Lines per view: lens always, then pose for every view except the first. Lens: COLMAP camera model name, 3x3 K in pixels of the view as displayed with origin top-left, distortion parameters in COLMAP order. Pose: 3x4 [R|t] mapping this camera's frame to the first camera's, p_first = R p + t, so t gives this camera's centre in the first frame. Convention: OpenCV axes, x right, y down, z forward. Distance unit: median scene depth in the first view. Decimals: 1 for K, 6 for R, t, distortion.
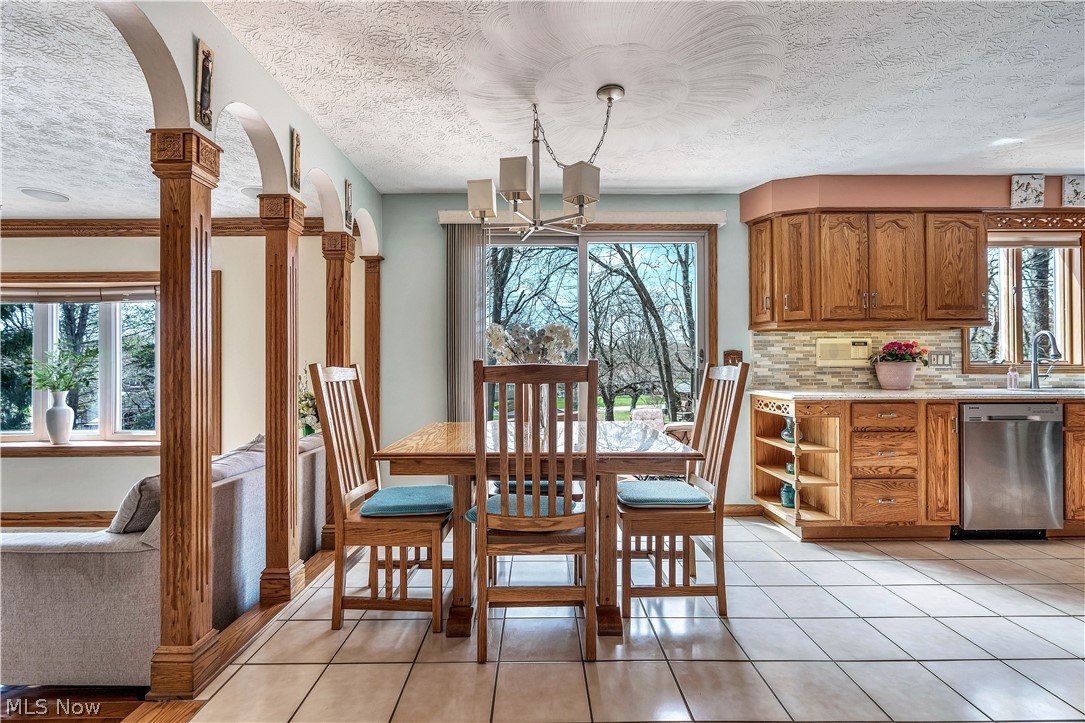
lens RADIAL K [[490.3, 0, 543.2], [0, 490.3, 362.5], [0, 0, 1]] dist [-0.001917, 0.000127]
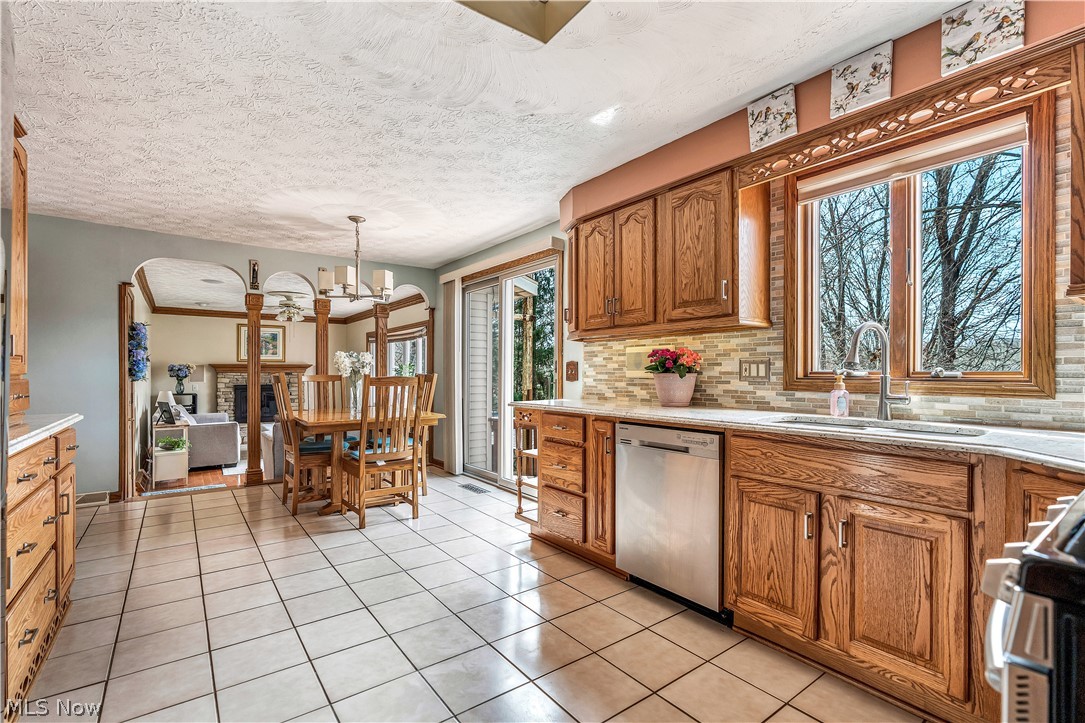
lens RADIAL K [[494.3, 0, 543.1], [0, 494.3, 370.9], [0, 0, 1]] dist [-0.001049, 0.000060]
pose [[0.586530, 0.002224, -0.809924, 1.337374], [0.003897, 0.999977, 0.005568, -0.010817], [0.809918, -0.006422, 0.586508, 0.344055]]
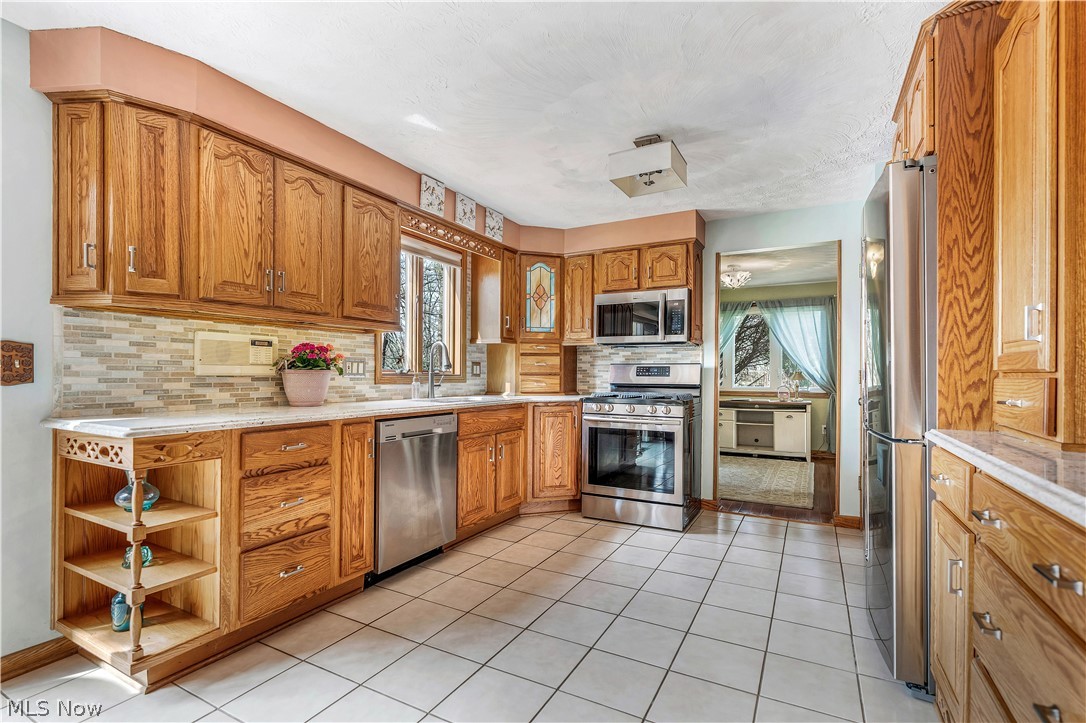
lens RADIAL K [[501.4, 0, 548.2], [0, 501.4, 372.2], [0, 0, 1]] dist [0.000757, 0.000749]
pose [[0.483253, 0.010905, 0.875413, 0.228561], [-0.013917, 0.999892, -0.004773, 0.001383], [-0.875370, -0.009877, 0.483353, 0.309178]]
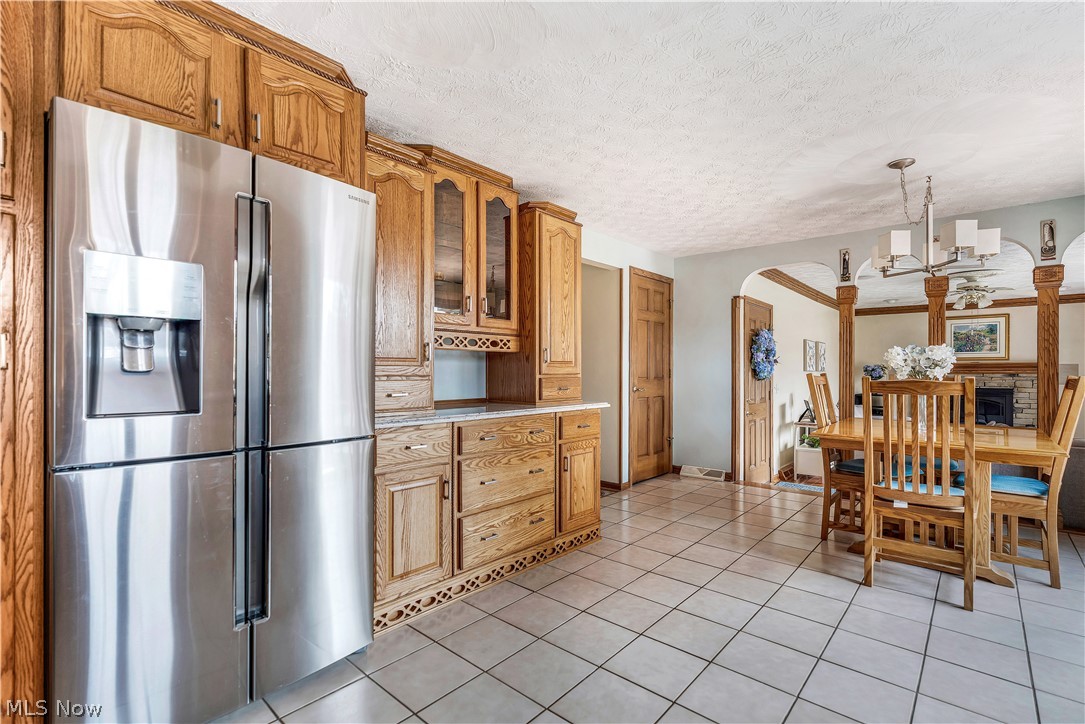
lens RADIAL K [[494.2, 0, 544.3], [0, 494.2, 369.4], [0, 0, 1]] dist [0.000157, 0.000356]
pose [[-0.671018, -0.000464, -0.741441, 1.172304], [0.006298, 0.999960, -0.006325, -0.008262], [0.741414, -0.008914, -0.670989, 0.800742]]
